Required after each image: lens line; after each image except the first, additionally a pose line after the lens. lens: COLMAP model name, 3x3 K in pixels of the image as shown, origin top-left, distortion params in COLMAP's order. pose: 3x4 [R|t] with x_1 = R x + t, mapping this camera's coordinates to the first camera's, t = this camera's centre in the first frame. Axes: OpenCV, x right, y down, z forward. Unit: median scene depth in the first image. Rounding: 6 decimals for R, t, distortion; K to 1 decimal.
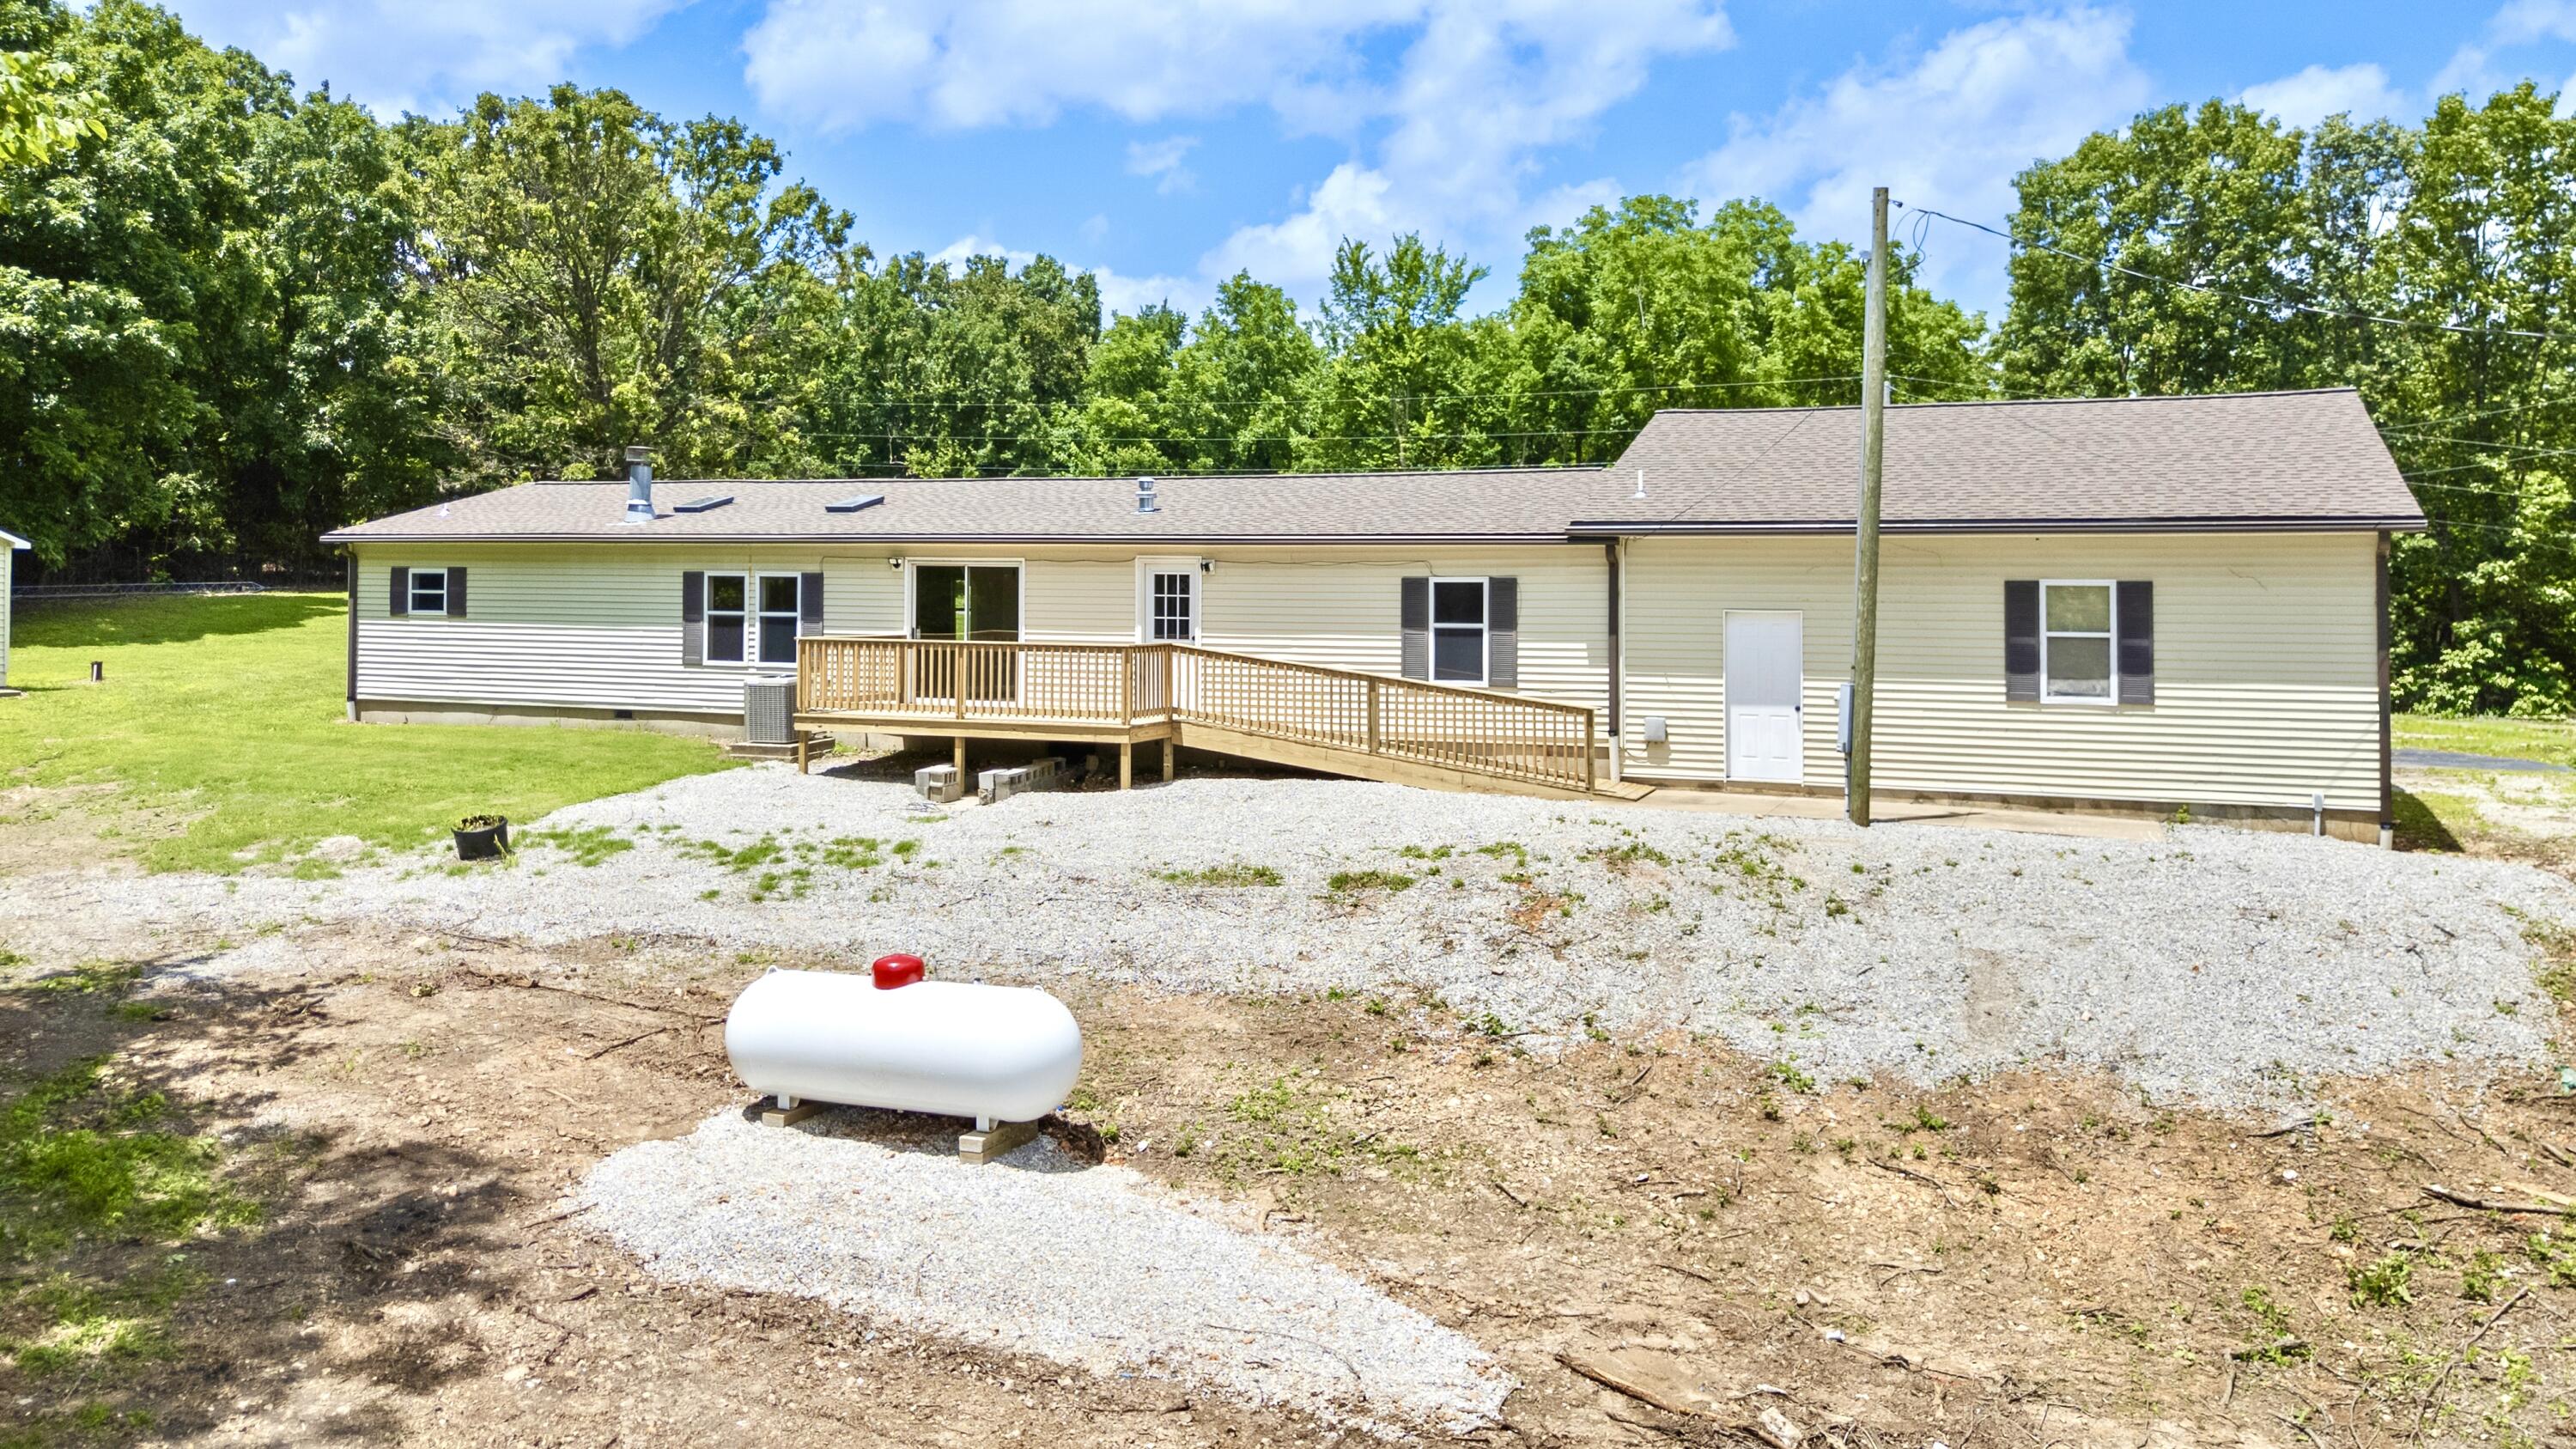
lens RADIAL K [[1866.4, 0, 1286.4], [0, 1866.4, 585.9], [0, 0, 1]] dist [0.203186, -0.222951]
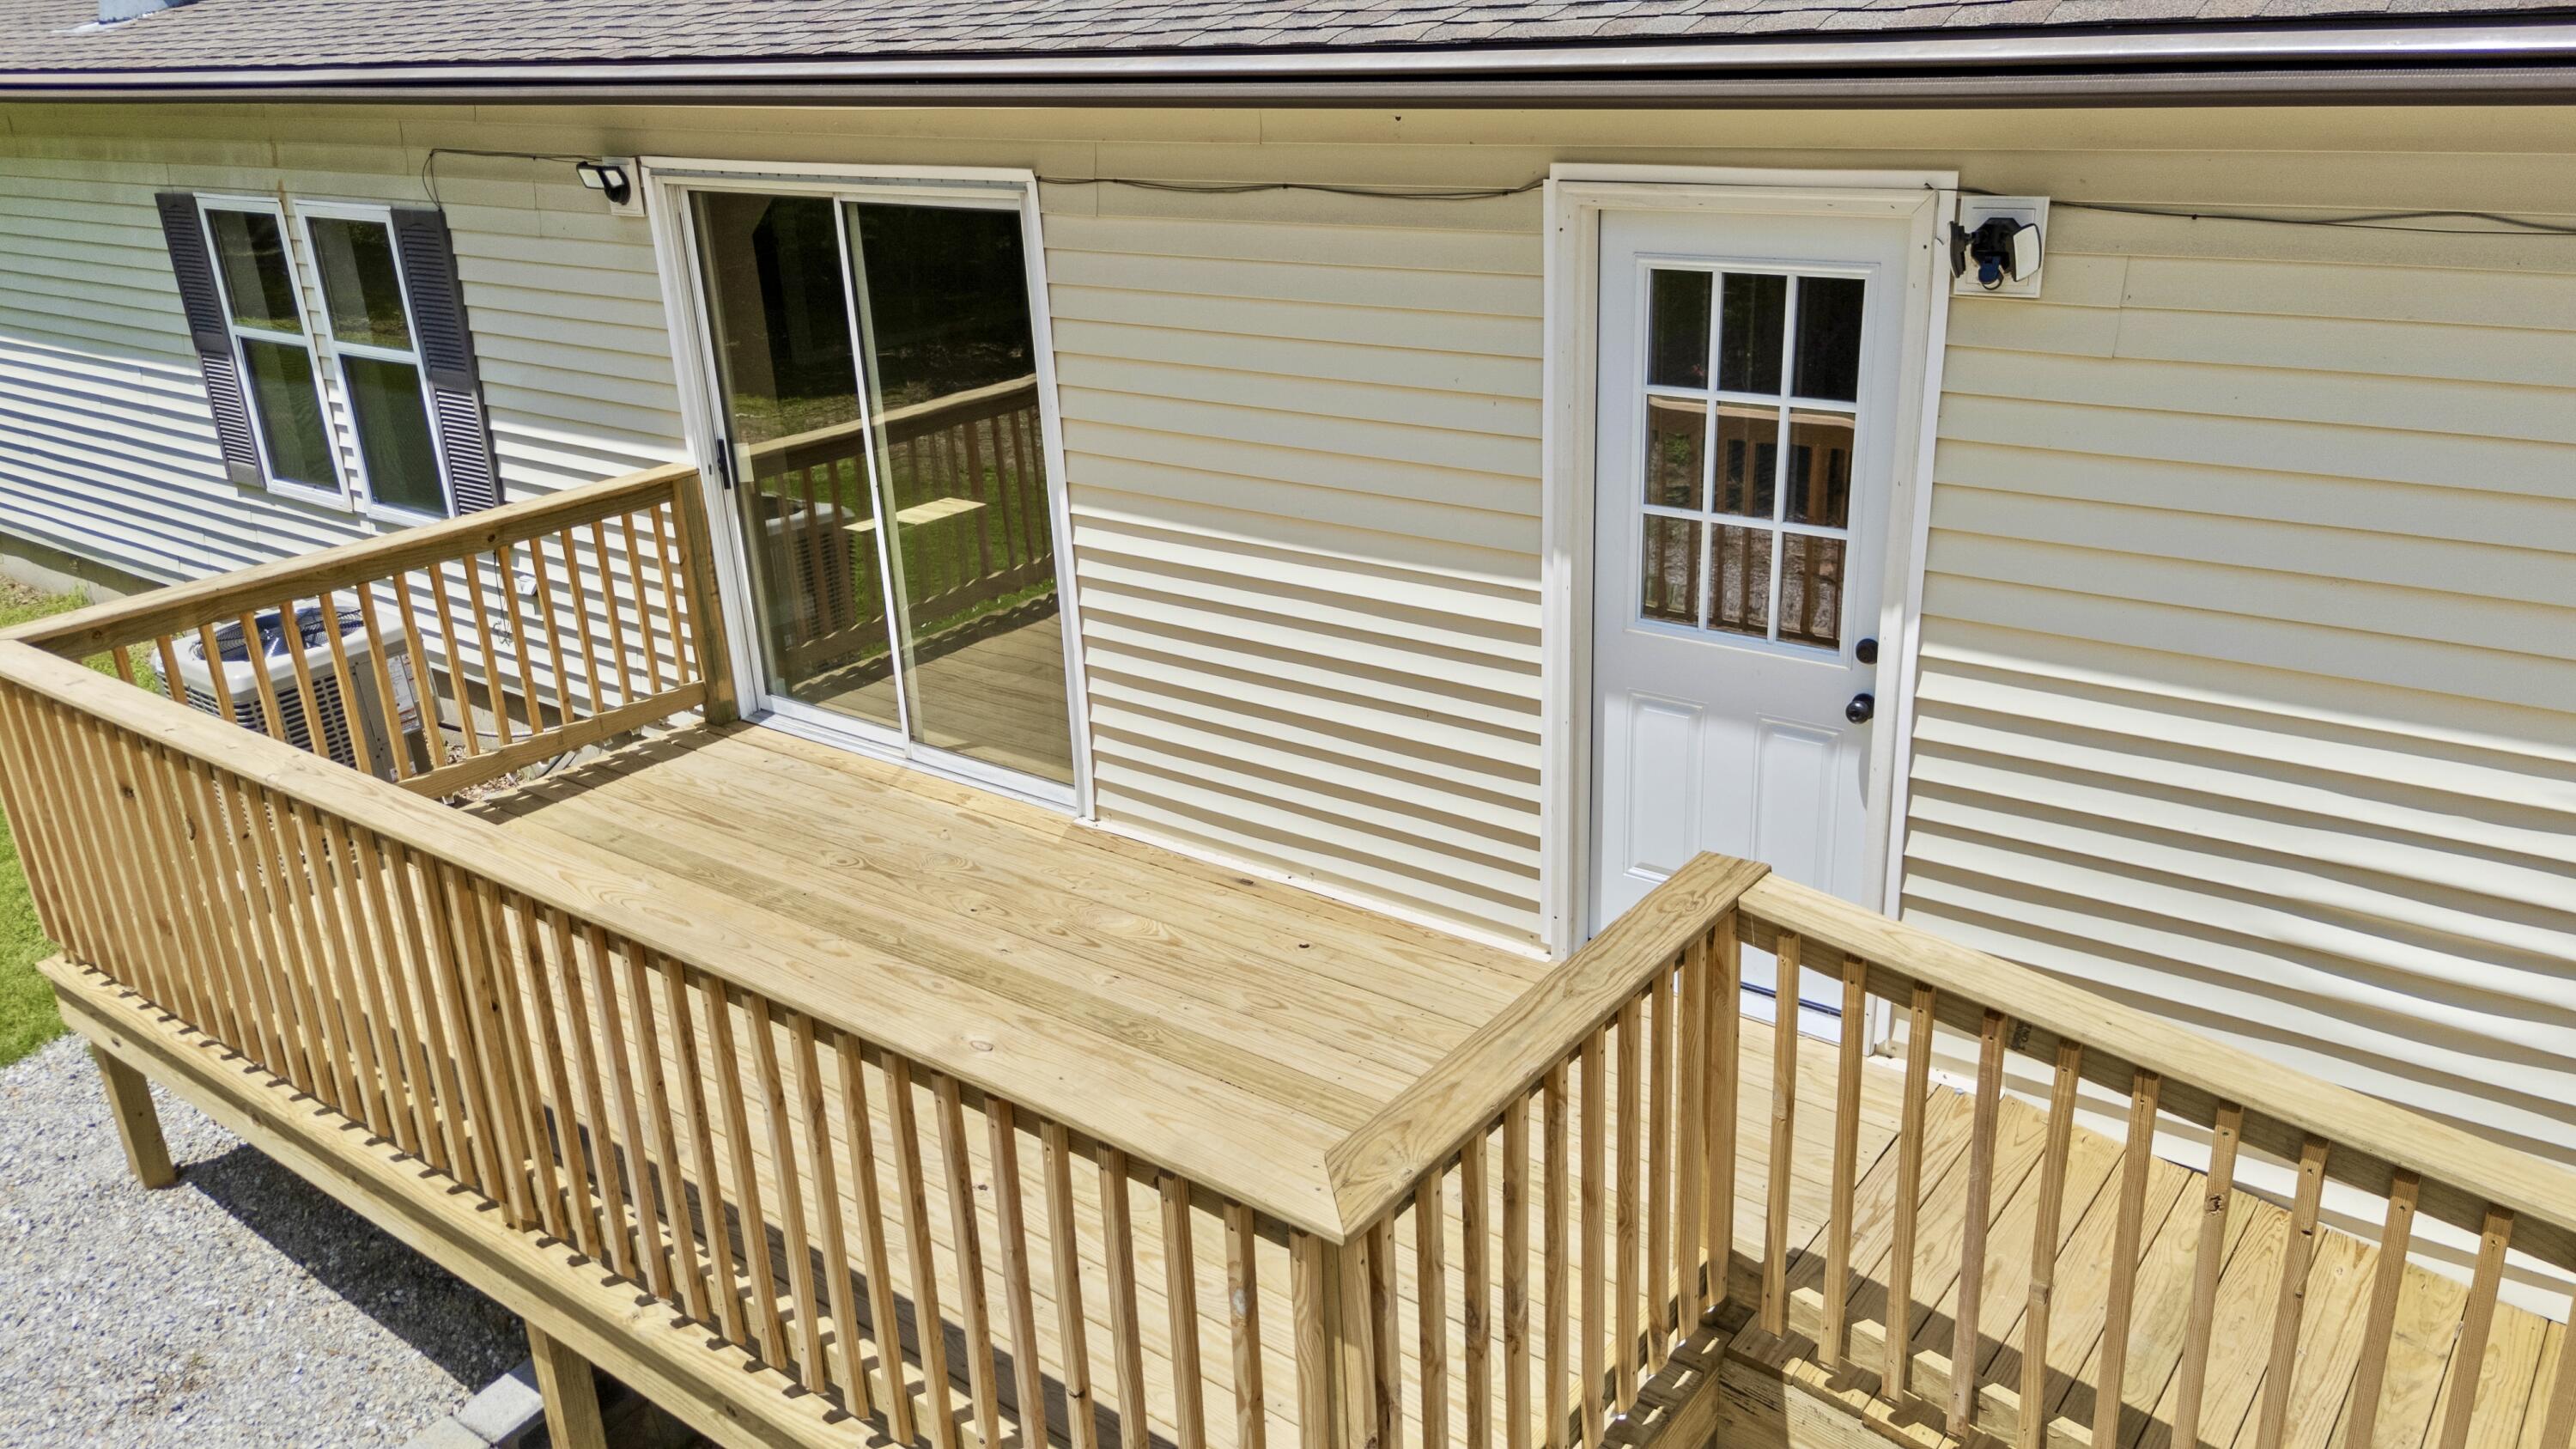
lens RADIAL K [[1896.3, 0, 1273.4], [0, 1896.3, 716.3], [0, 0, 1]] dist [0.078842, -0.066962]
pose [[0.956479, 0.052687, -0.287007, -0.049650], [0.055290, 0.933025, 0.355539, -0.032204], [0.286517, -0.355934, 0.889505, 0.795828]]
